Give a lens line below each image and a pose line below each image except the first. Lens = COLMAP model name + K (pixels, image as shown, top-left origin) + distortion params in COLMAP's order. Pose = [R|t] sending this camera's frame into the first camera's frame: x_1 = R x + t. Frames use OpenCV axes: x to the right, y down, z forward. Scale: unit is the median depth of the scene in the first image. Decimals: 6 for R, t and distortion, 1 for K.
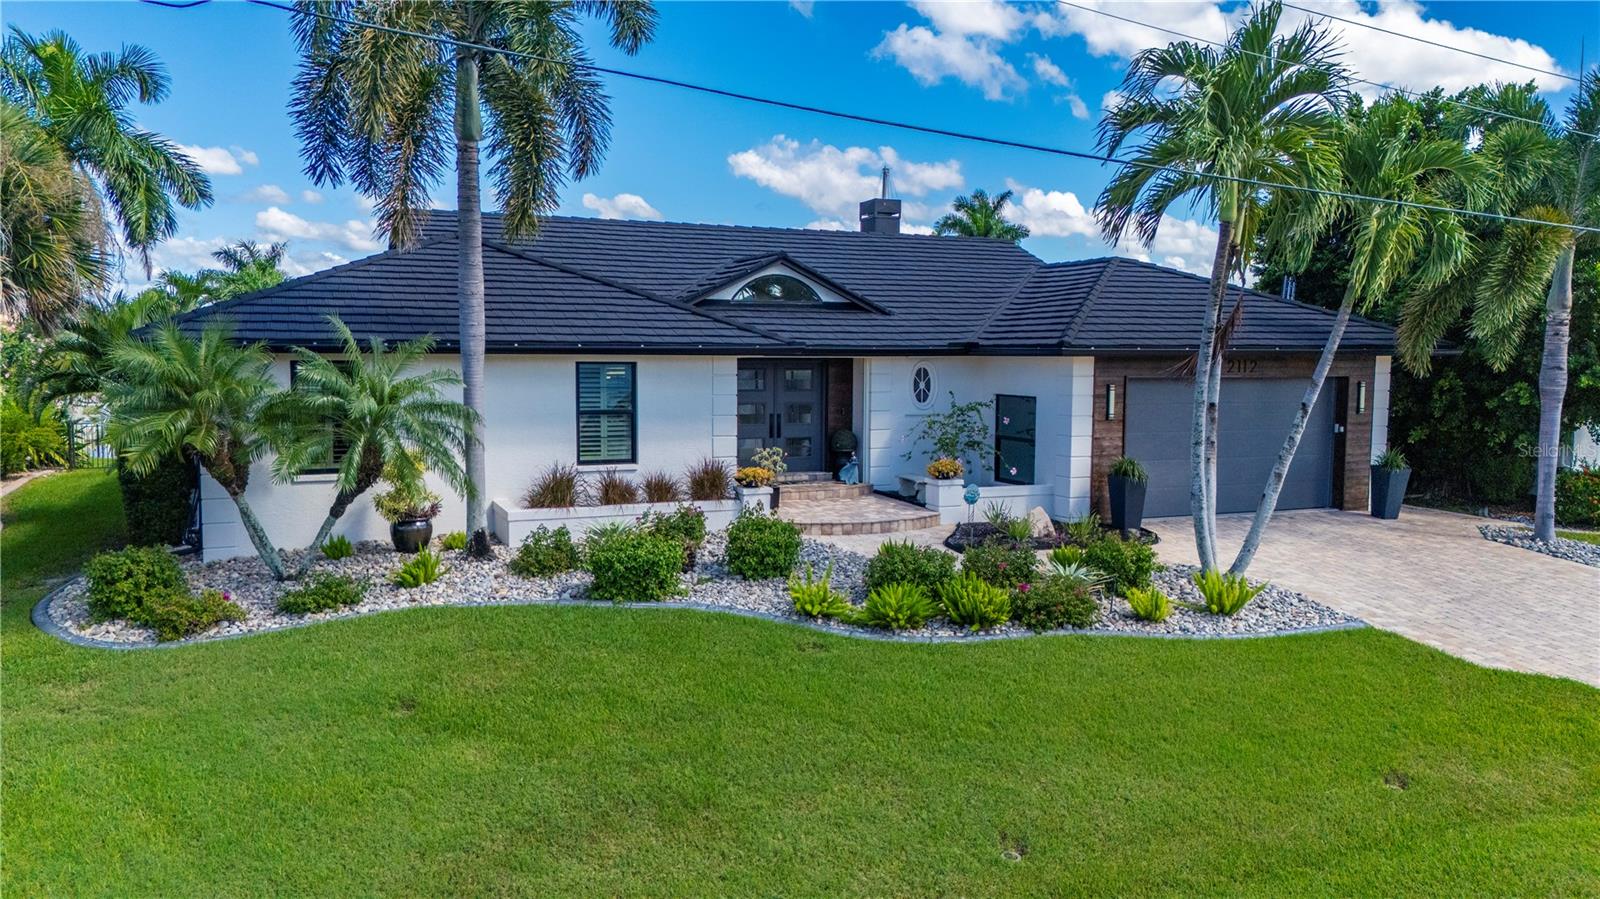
lens RADIAL K [[1184.6, 0, 800.0], [0, 1184.6, 449.5], [0, 0, 1]] dist [0.070740, -0.071109]
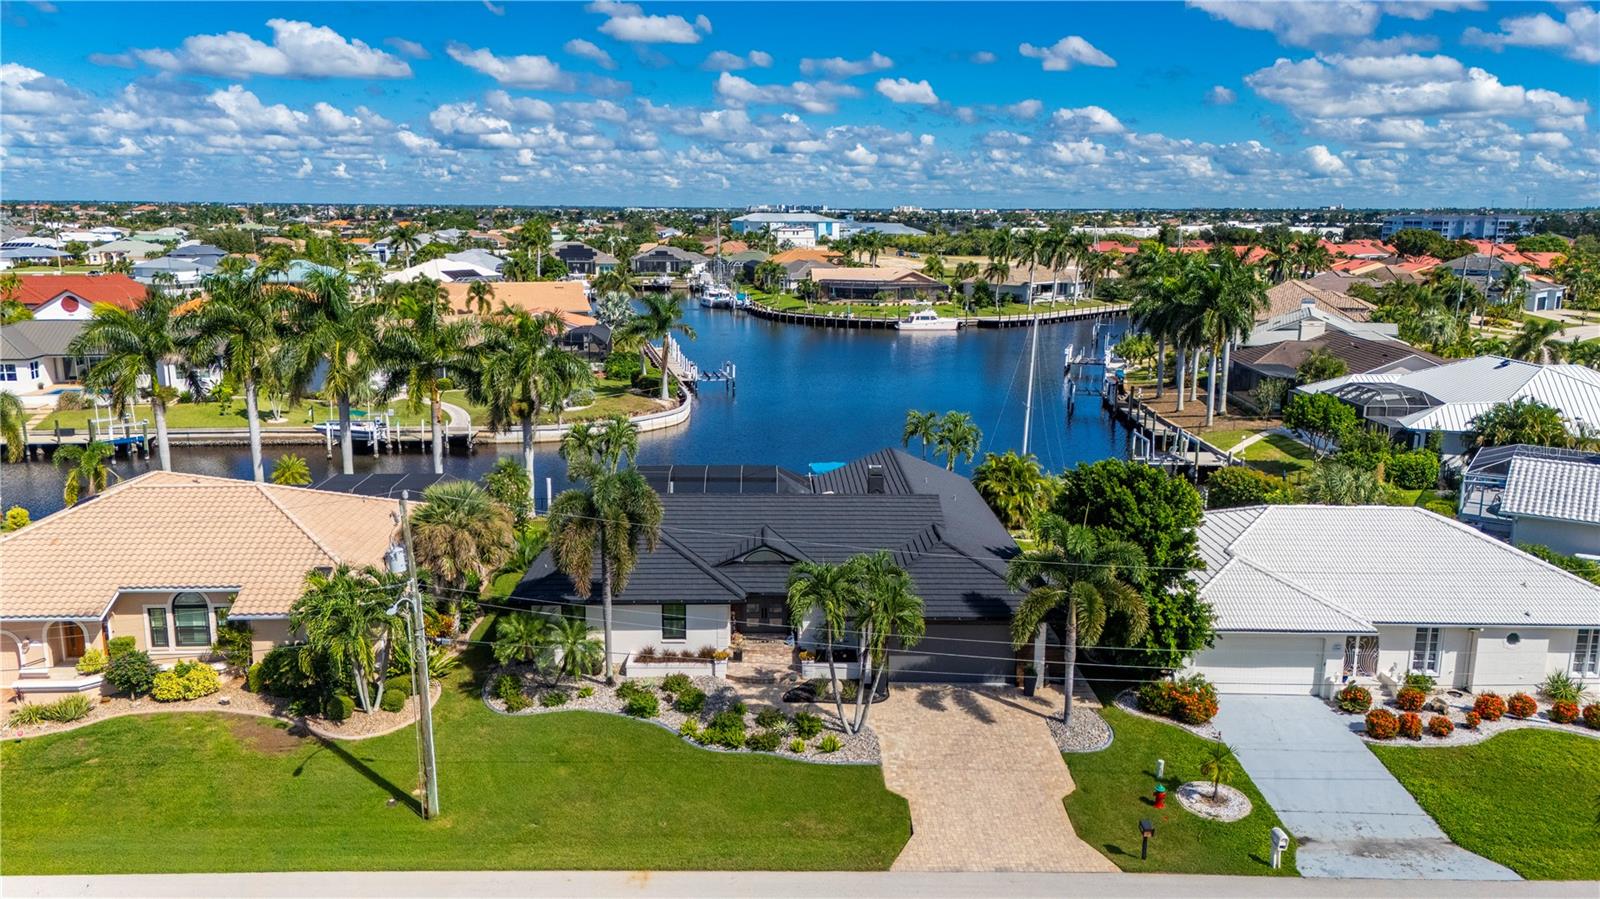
lens RADIAL K [[1217.6, 0, 814.0], [0, 1217.6, 449.1], [0, 0, 1]] dist [0.069419, -0.056077]
pose [[0.928184, 0.075668, -0.364346, 0.971095], [-0.030990, 0.991425, 0.126953, -0.688676], [0.370828, -0.106544, 0.922570, -1.176942]]
